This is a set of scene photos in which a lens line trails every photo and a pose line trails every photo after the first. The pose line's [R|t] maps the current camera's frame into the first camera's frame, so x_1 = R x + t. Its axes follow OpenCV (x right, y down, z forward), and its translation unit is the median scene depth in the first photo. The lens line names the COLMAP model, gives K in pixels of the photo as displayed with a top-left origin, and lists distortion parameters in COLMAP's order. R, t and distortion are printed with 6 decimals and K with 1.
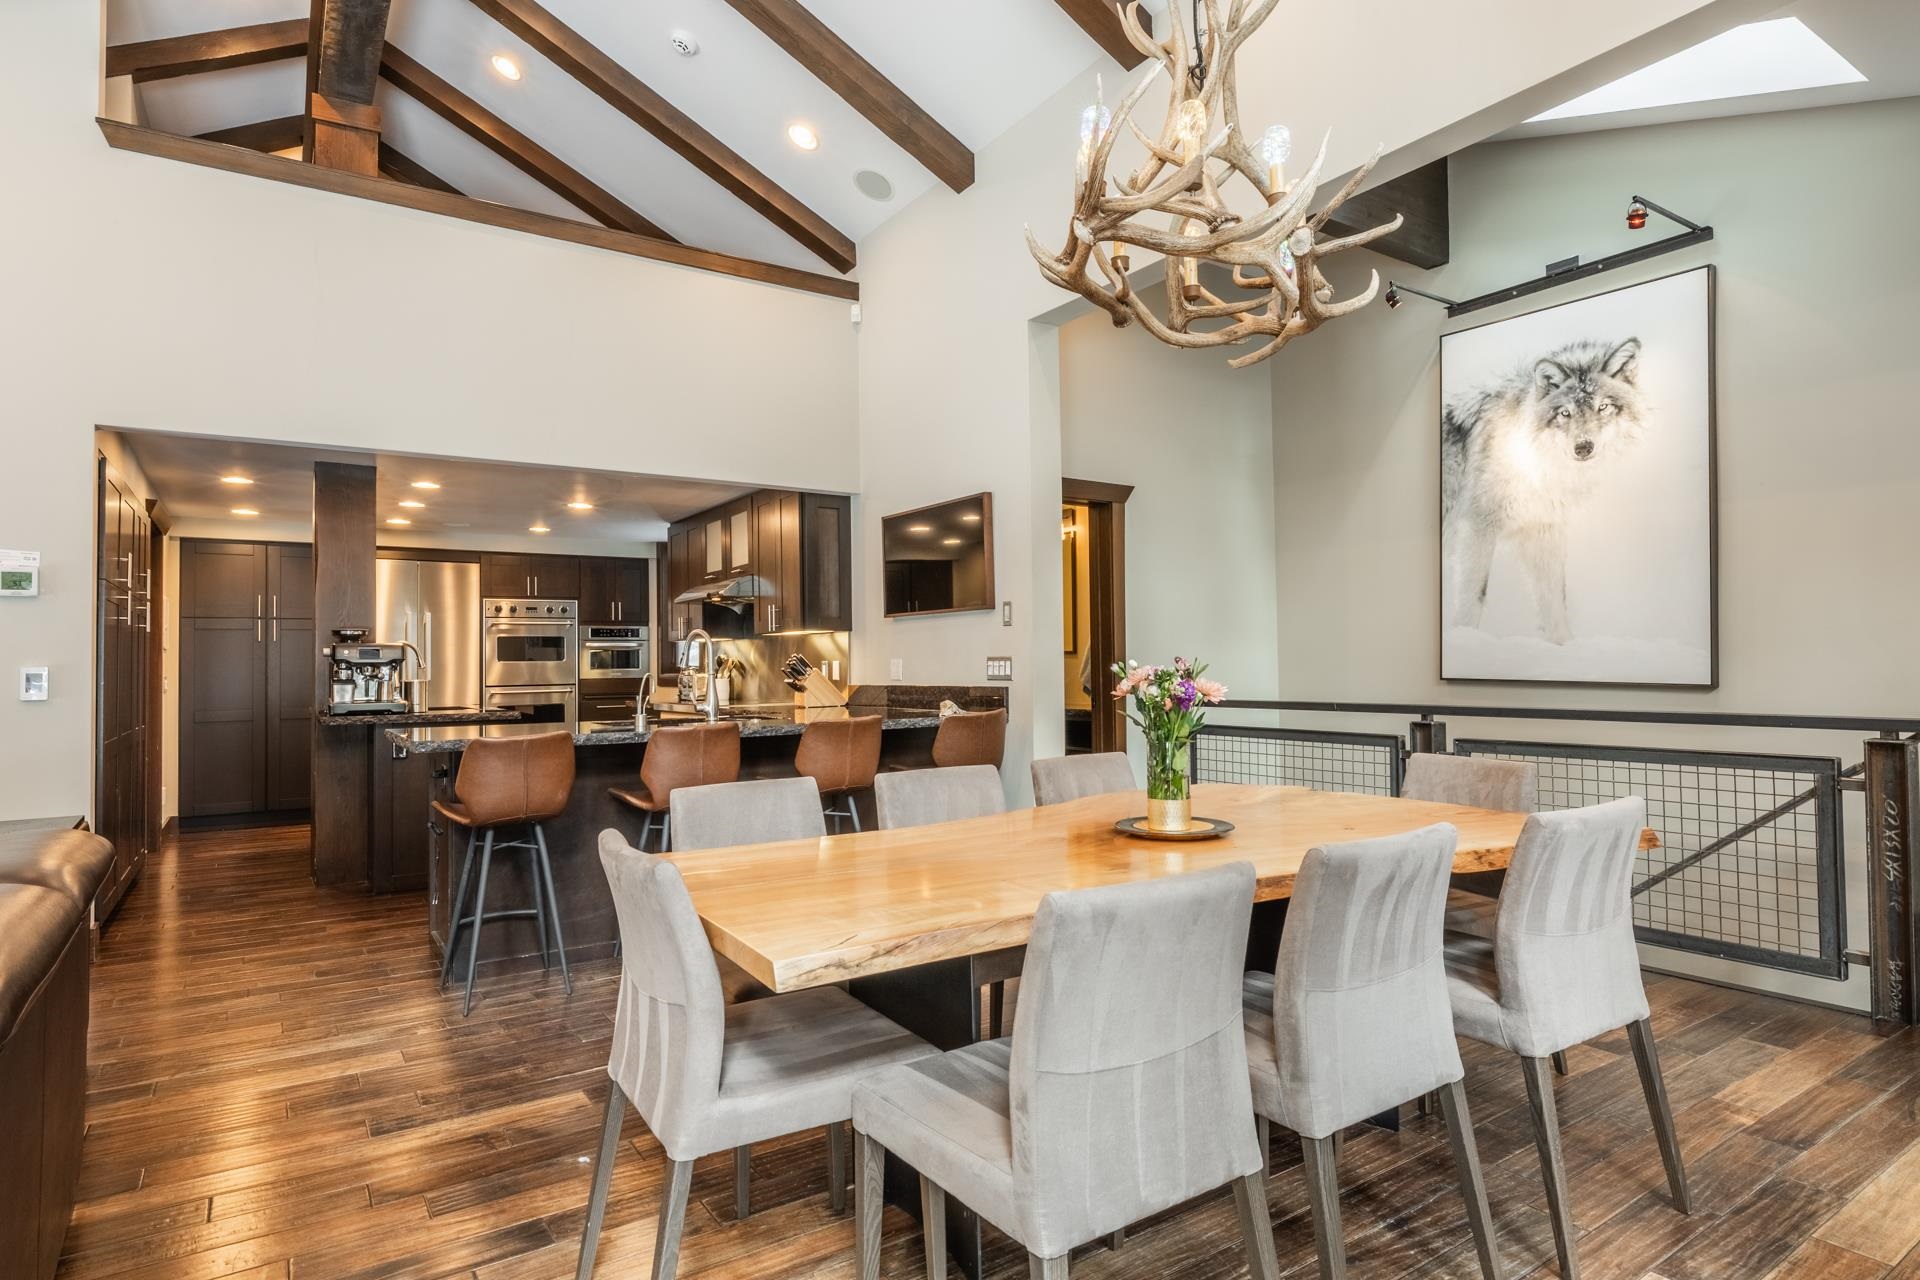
lens RADIAL K [[1027.7, 0, 950.1], [0, 1027.7, 648.6], [0, 0, 1]] dist [-0.003482, -0.002604]
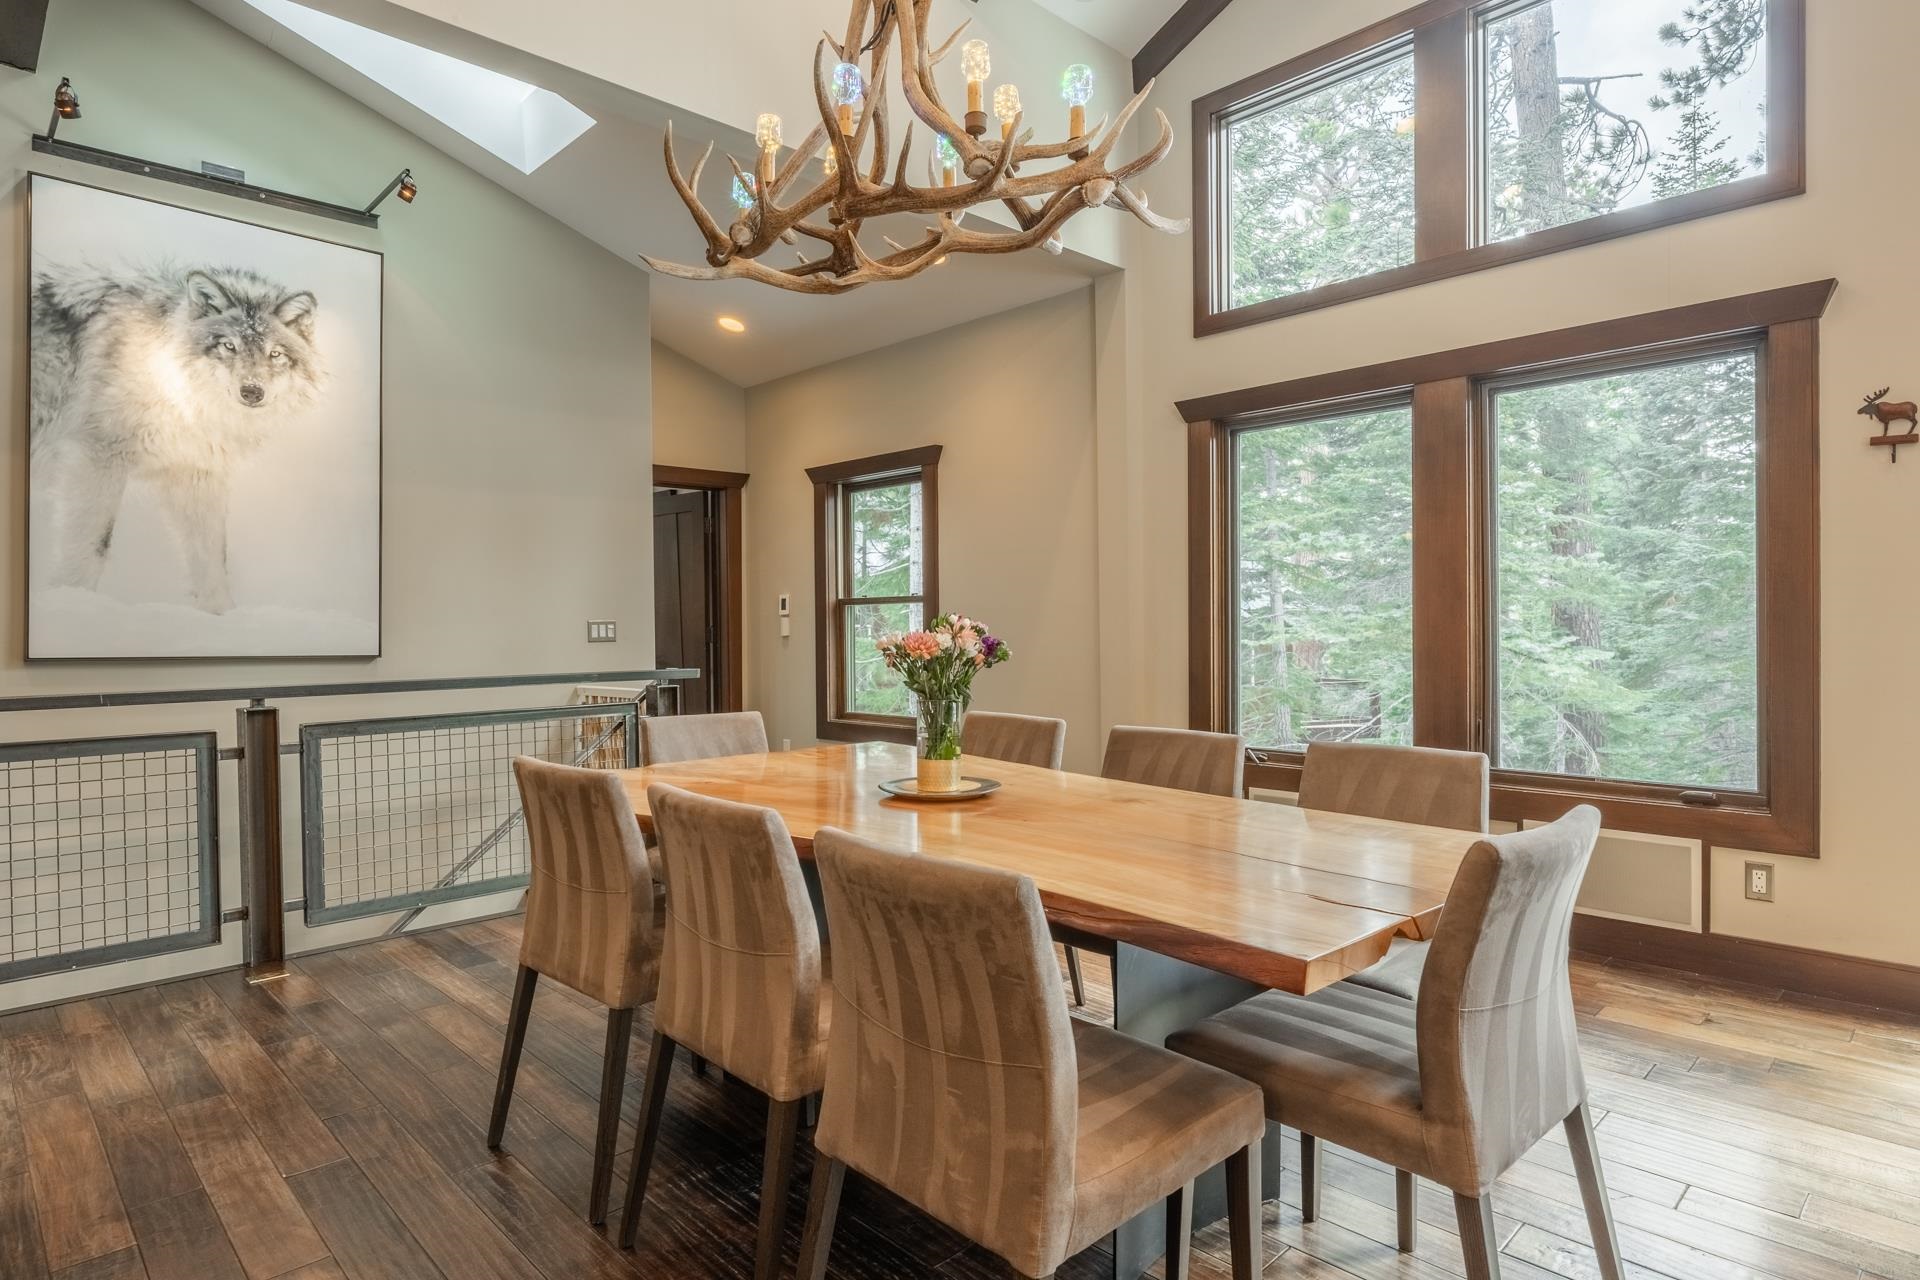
lens RADIAL K [[1064.6, 0, 948.6], [0, 1064.6, 640.6], [0, 0, 1]] dist [-0.007537, -0.000896]
pose [[-0.192433, -0.002664, 0.981306, -0.382376], [-0.003010, 0.999993, 0.002125, 0.014143], [-0.981306, -0.002545, -0.192440, 0.563423]]
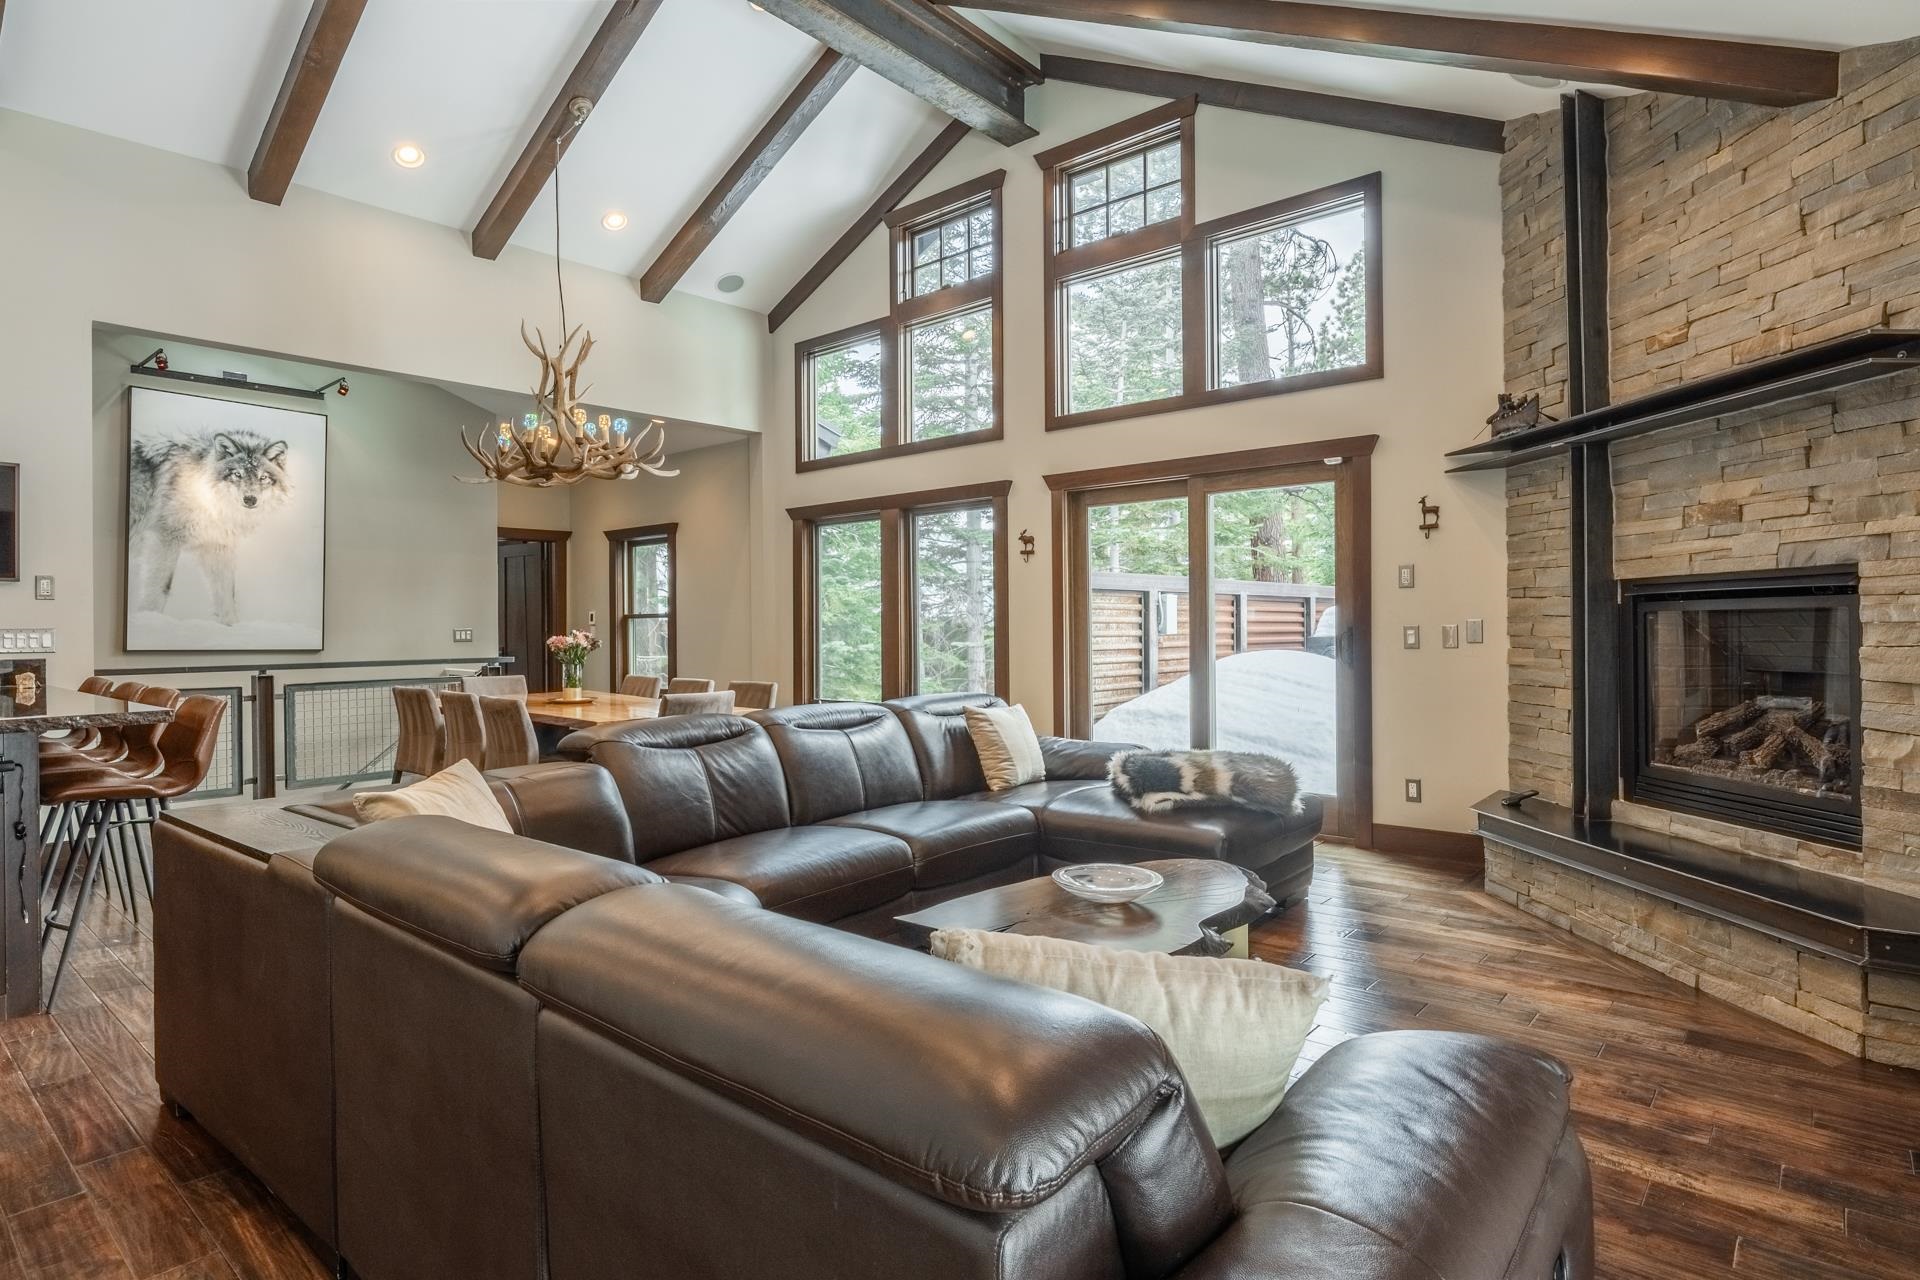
lens RADIAL K [[1027.7, 0, 950.3], [0, 1027.7, 625.5], [0, 0, 1]] dist [-0.003482, -0.002604]
pose [[-0.270485, 0.013753, 0.962626, -1.126973], [-0.003520, 0.999877, -0.015274, 0.014791], [-0.962718, -0.007520, -0.270404, 0.379590]]
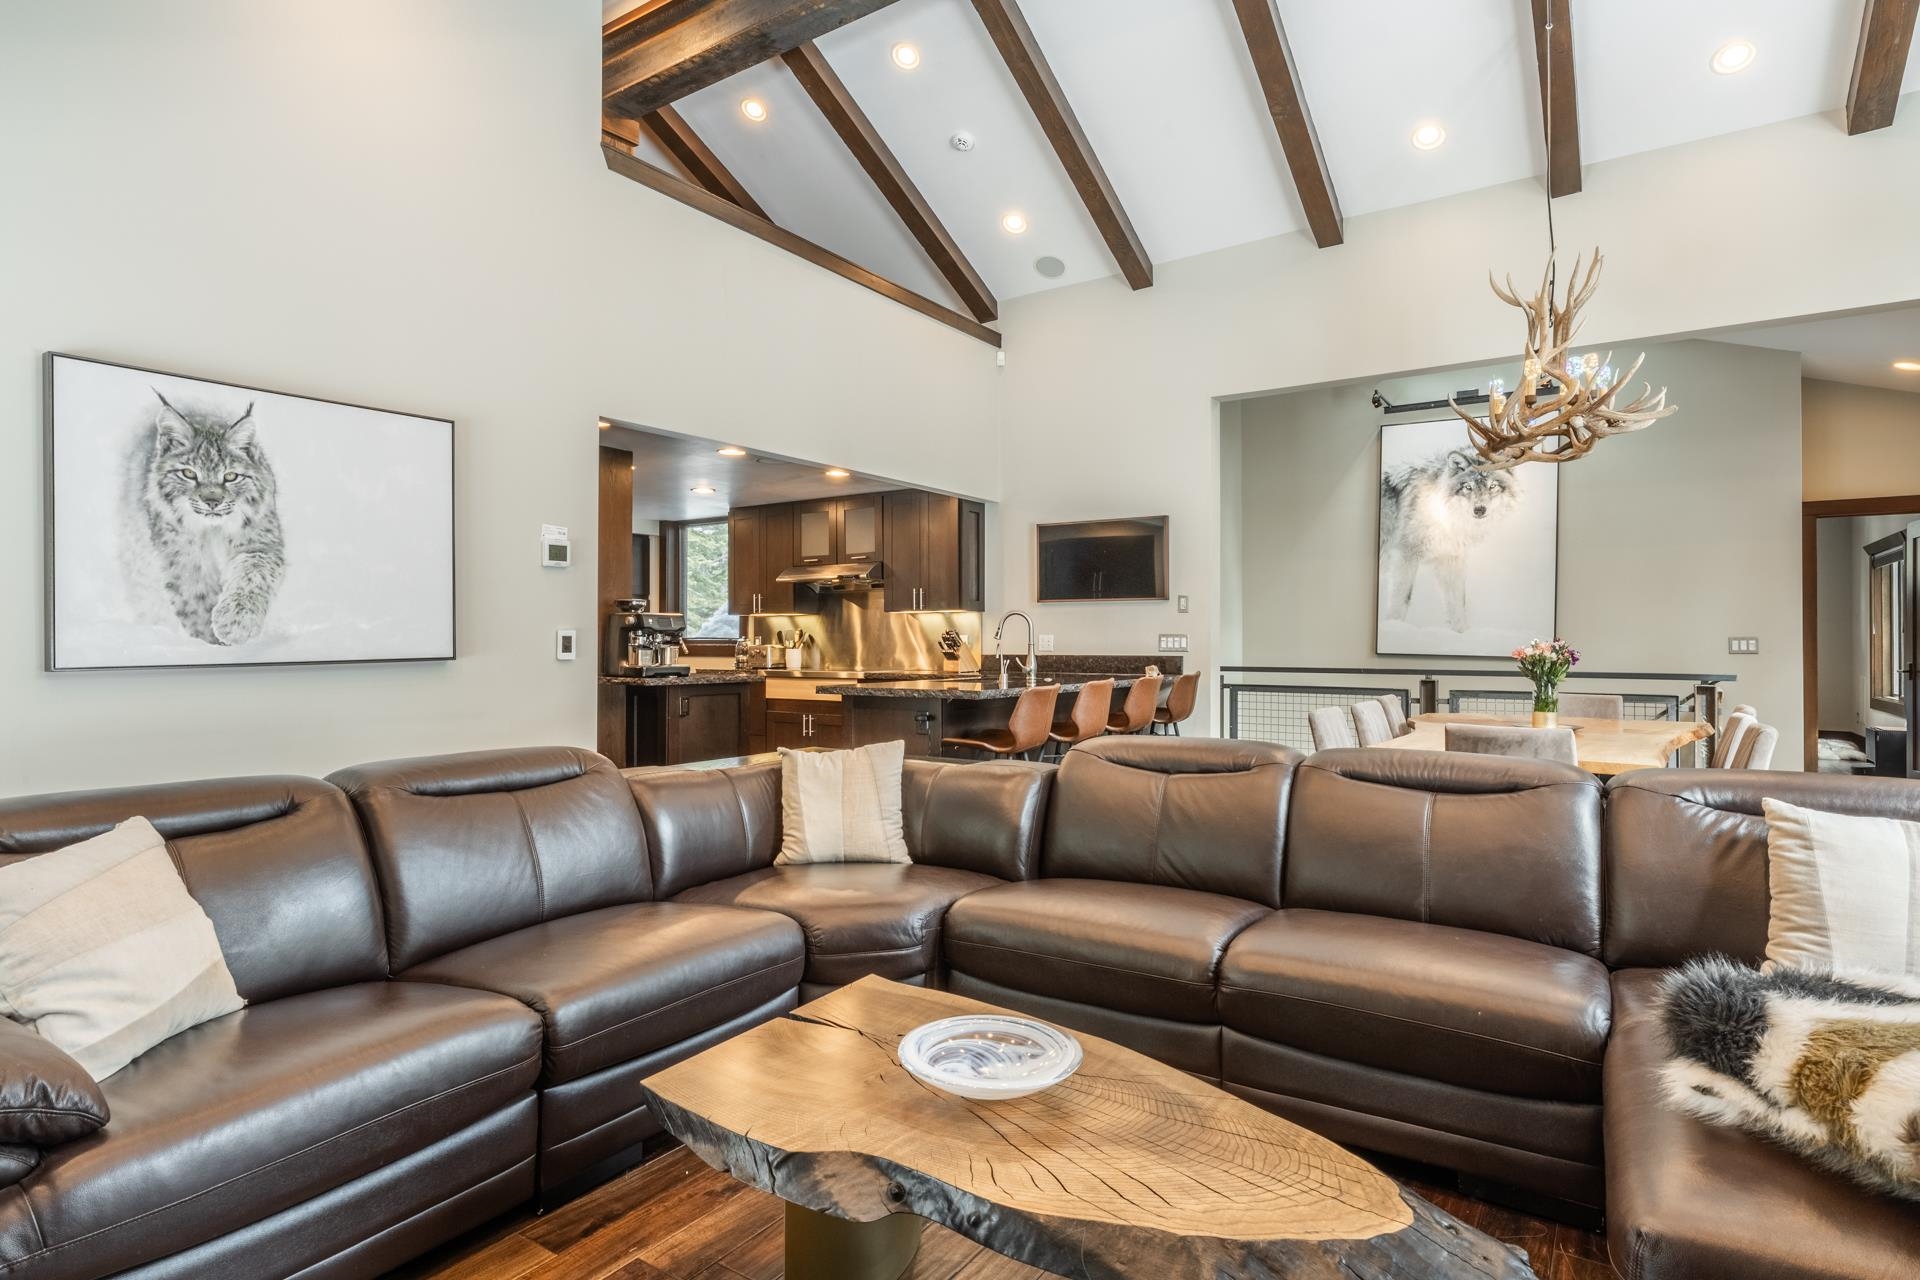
lens RADIAL K [[1027.7, 0, 943.8], [0, 1027.7, 637.1], [0, 0, 1]] dist [-0.003482, -0.002604]
pose [[0.921833, 0.014893, 0.387300, -0.745918], [-0.018668, 0.999808, 0.005987, 0.008301], [-0.387136, -0.012749, 0.921934, -0.152941]]
